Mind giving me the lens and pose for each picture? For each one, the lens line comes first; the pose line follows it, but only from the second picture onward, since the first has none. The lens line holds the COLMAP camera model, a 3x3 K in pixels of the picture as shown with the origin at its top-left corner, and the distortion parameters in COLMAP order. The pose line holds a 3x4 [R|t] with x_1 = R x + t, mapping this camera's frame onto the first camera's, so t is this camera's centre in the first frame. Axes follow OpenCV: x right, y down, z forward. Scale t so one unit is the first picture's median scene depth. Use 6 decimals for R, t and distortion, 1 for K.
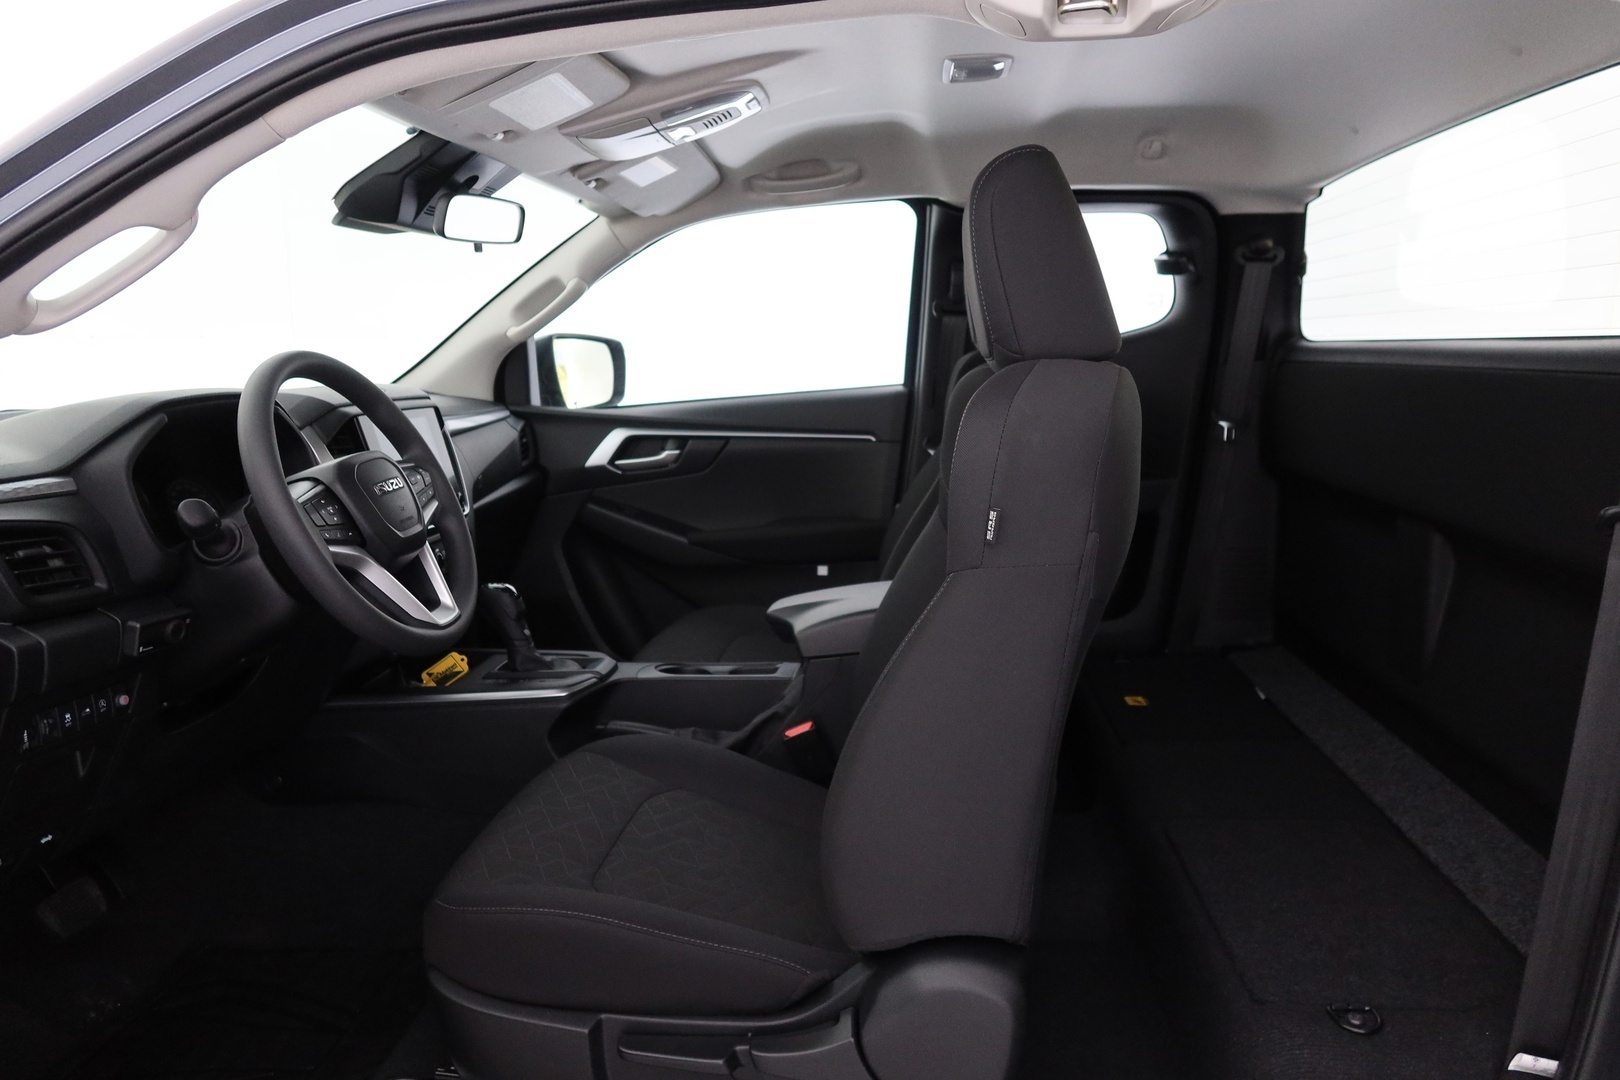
lens RADIAL K [[1101.1, 0, 808.4], [0, 1101.1, 544.0], [0, 0, 1]] dist [-0.003741, -0.000857]
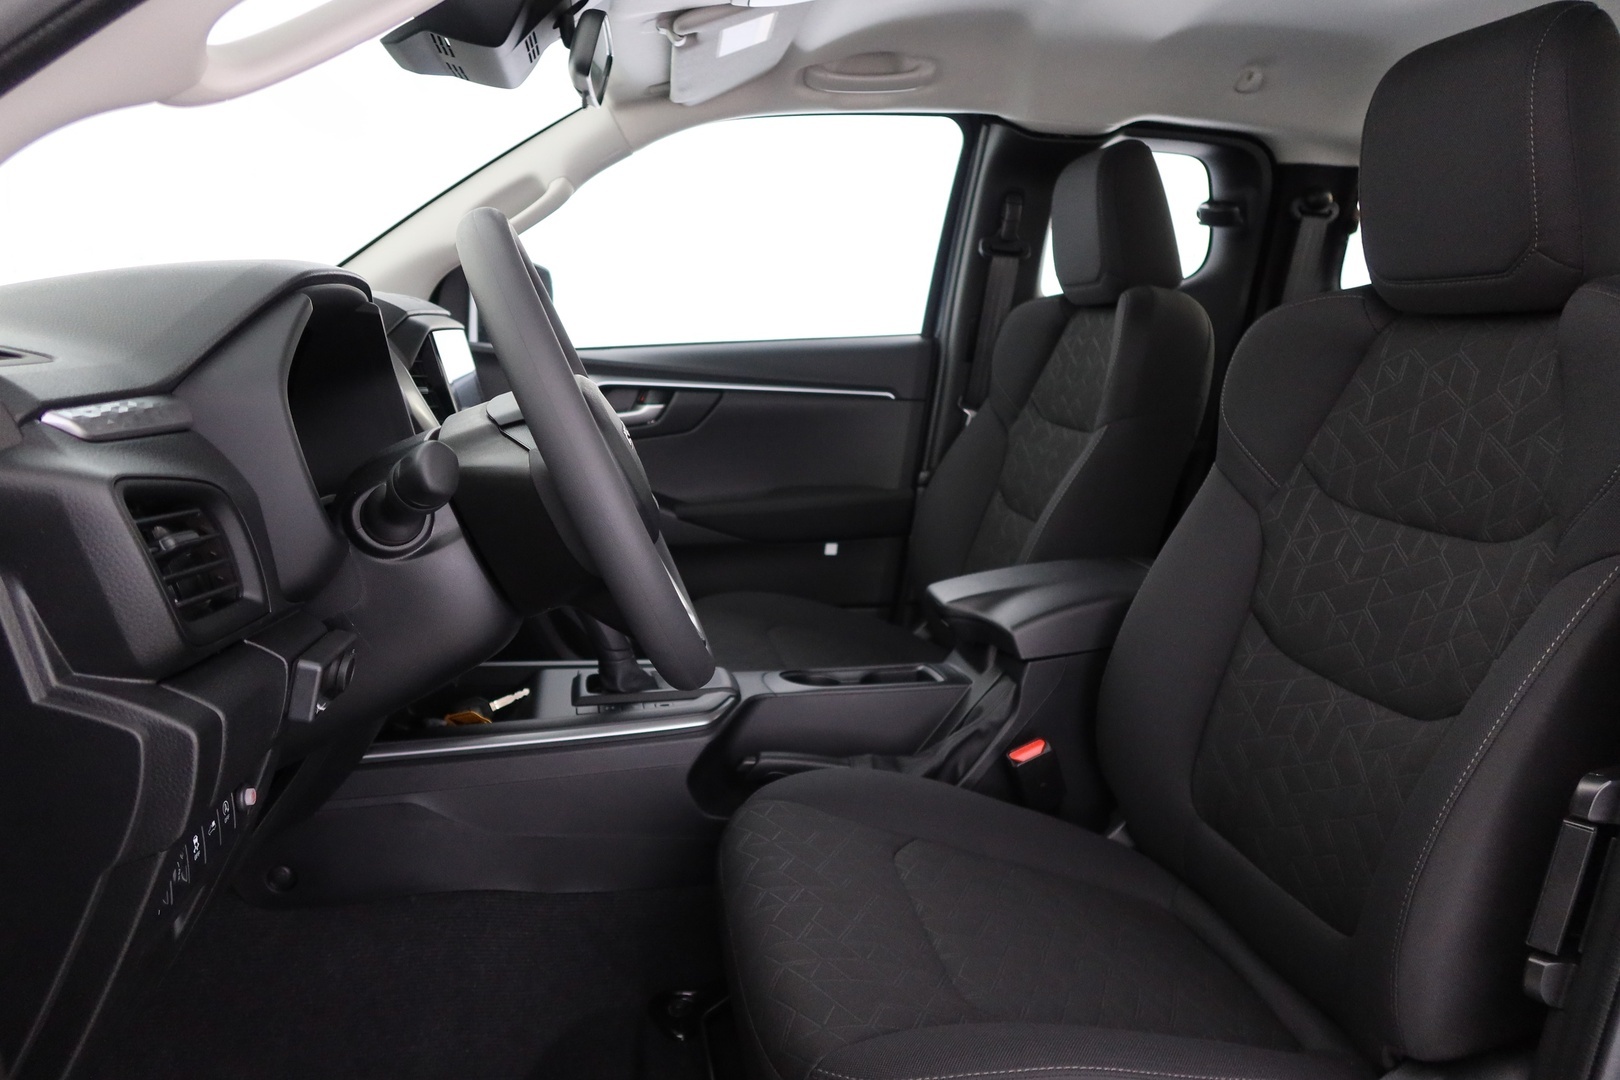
lens RADIAL K [[1101.1, 0, 808.4], [0, 1101.1, 544.0], [0, 0, 1]] dist [-0.003741, -0.000857]
pose [[0.958194, -0.014542, 0.285751, -0.276781], [0.008280, 0.999699, 0.023113, 0.000176], [-0.286001, -0.019781, 0.958025, 0.204795]]
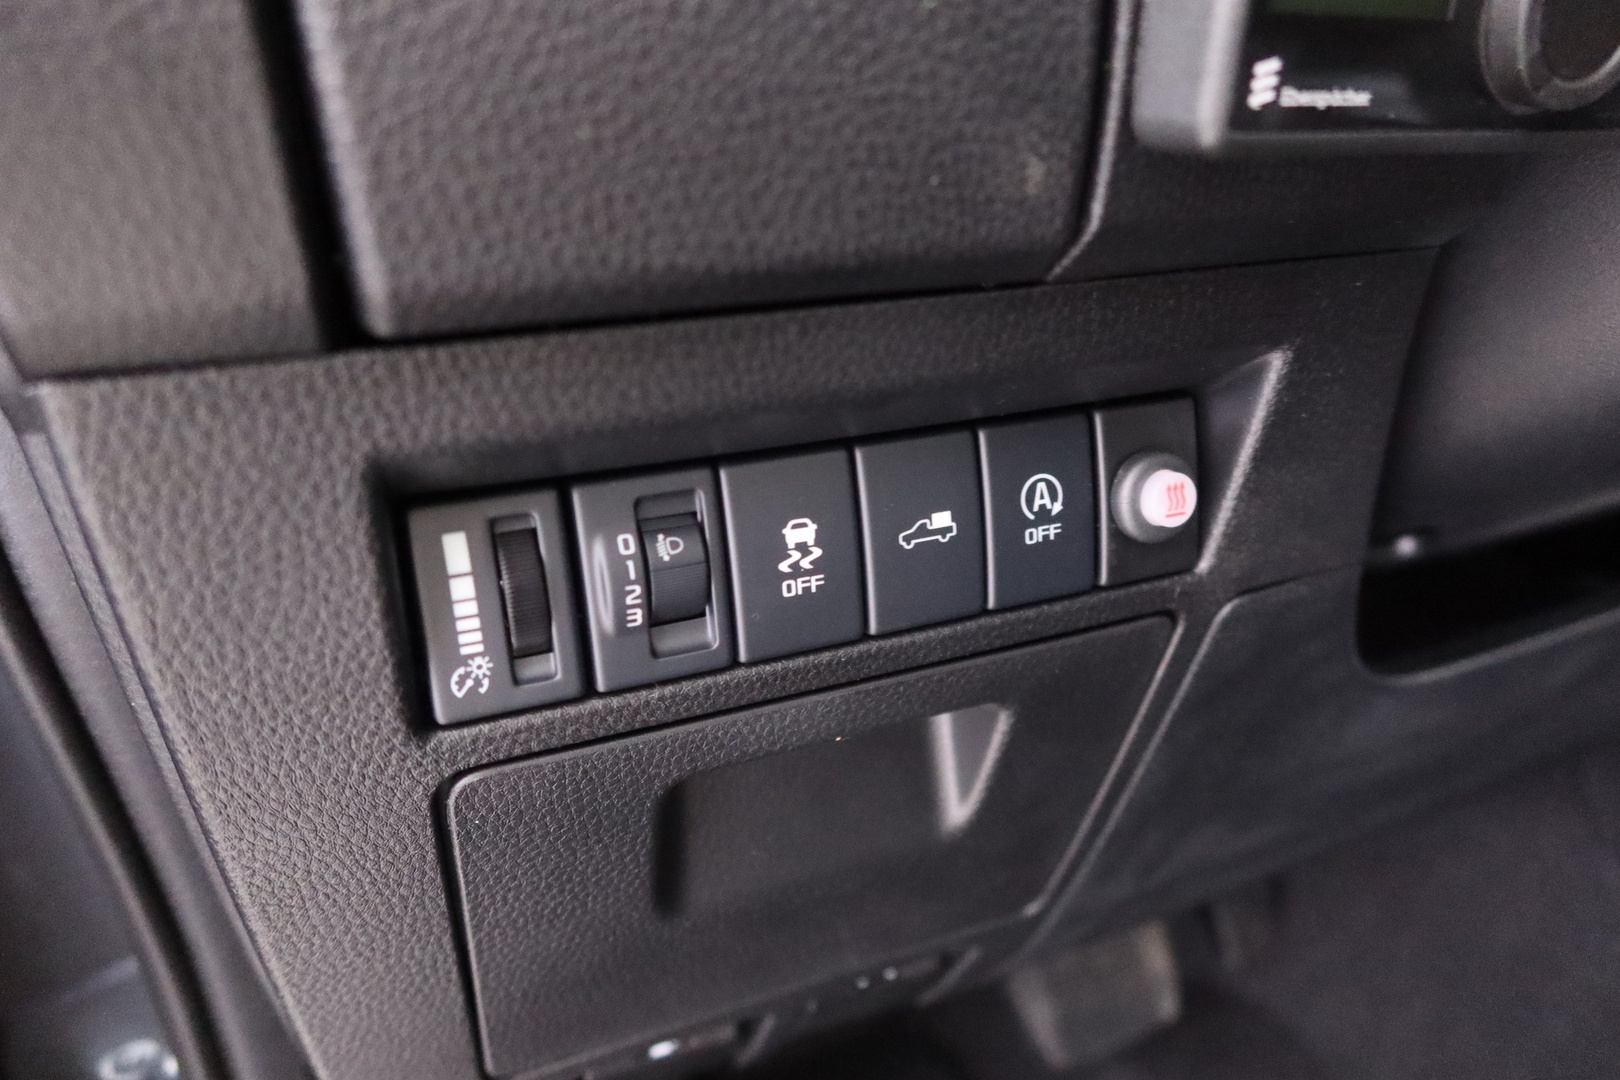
lens RADIAL K [[1101.1, 0, 808.4], [0, 1101.1, 544.0], [0, 0, 1]] dist [-0.003741, -0.000857]
pose [[0.495146, 0.215939, -0.841547, -0.276399], [-0.062333, 0.974953, 0.213496, 0.063305], [0.866571, -0.053256, 0.496204, 0.474235]]
